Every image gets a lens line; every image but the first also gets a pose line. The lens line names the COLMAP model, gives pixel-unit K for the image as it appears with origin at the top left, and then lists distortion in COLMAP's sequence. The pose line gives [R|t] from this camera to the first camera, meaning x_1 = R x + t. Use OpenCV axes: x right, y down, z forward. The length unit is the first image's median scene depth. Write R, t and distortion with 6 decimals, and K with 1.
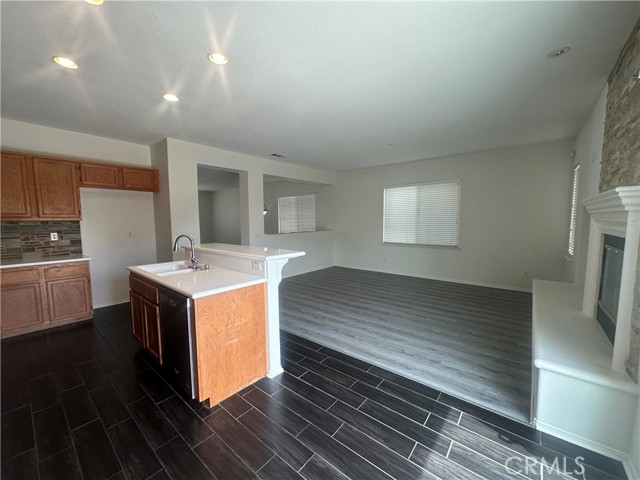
lens RADIAL K [[255.3, 0, 319.0], [0, 255.3, 239.1], [0, 0, 1]] dist [-0.001639, 0.001087]
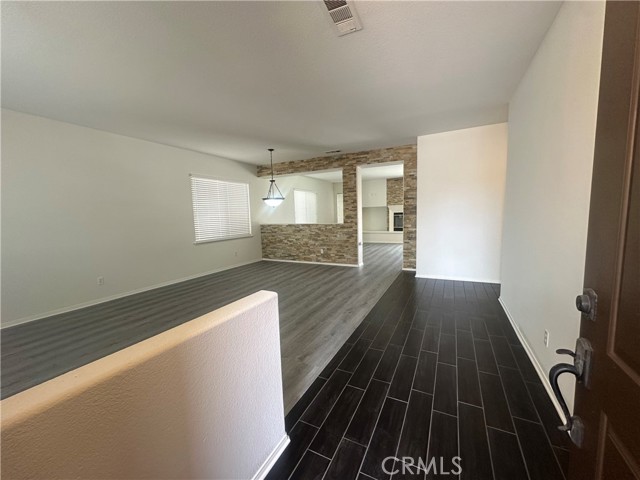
lens RADIAL K [[255.3, 0, 320.0], [0, 255.3, 240.6], [0, 0, 1]] dist [-0.001639, 0.001087]
pose [[-0.218193, -0.088587, 0.971876, -2.238398], [0.107647, 0.987610, 0.114189, -0.137403], [-0.969950, 0.129535, -0.205954, 2.302214]]
